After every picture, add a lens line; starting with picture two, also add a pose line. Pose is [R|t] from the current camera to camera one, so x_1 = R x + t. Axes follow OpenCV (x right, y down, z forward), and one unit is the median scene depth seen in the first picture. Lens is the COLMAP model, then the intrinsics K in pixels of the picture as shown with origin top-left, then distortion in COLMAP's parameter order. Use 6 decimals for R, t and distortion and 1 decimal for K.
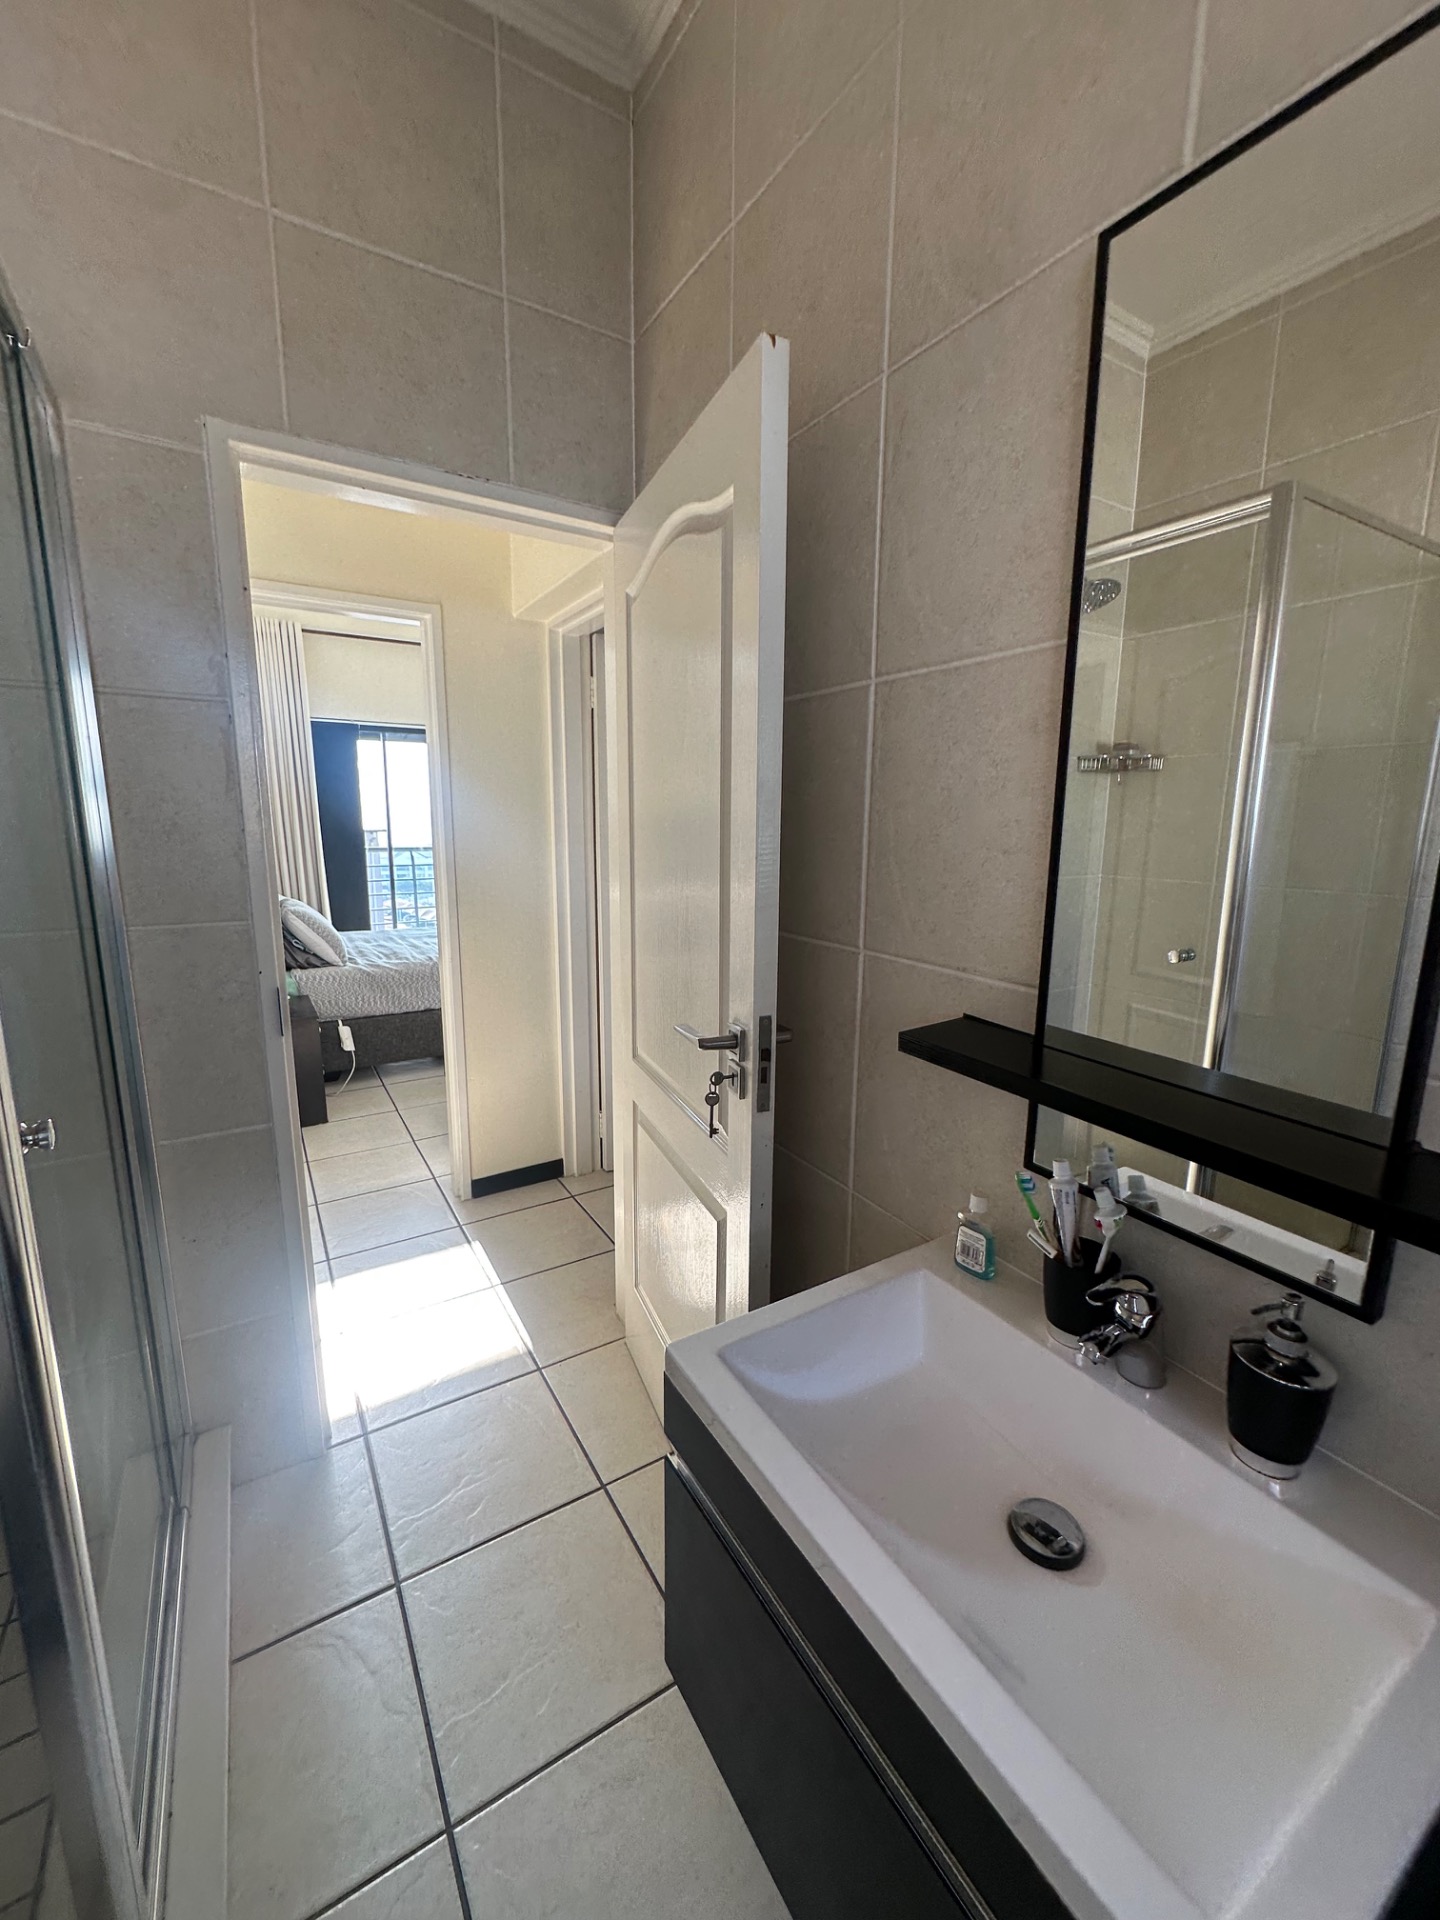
lens RADIAL K [[771.8, 0, 719.1], [0, 771.8, 963.3], [0, 0, 1]] dist [-0.005751, 0.001099]
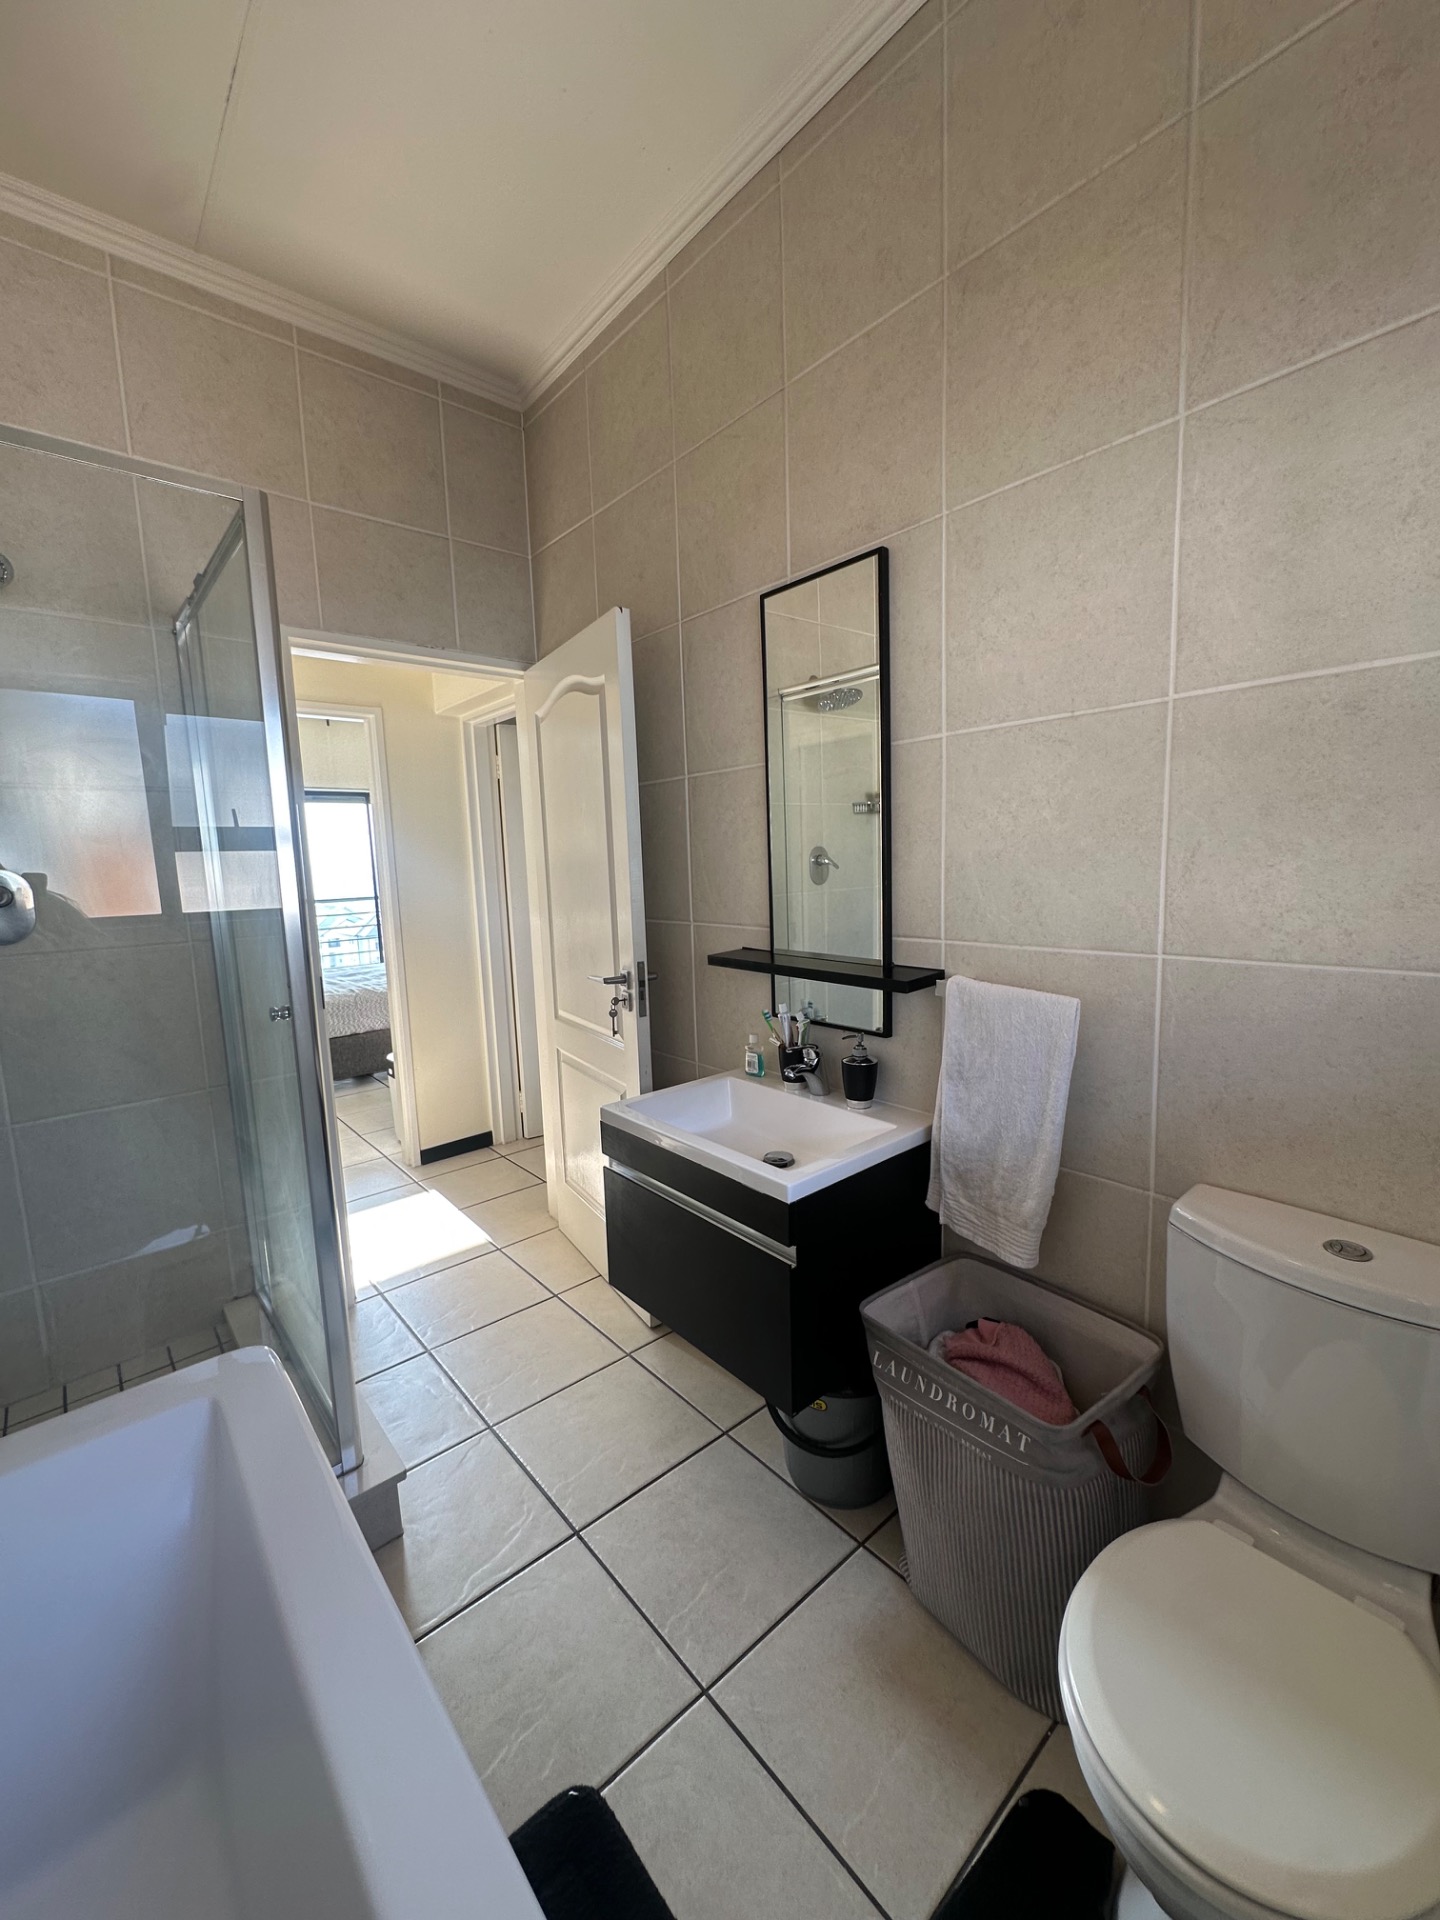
lens RADIAL K [[771.8, 0, 718.6], [0, 771.8, 947.8], [0, 0, 1]] dist [-0.005751, 0.001099]
pose [[0.986278, -0.061454, 0.153229, -0.031789], [0.072215, 0.995224, -0.065680, 0.161047], [-0.148461, 0.075844, 0.986006, -0.757732]]
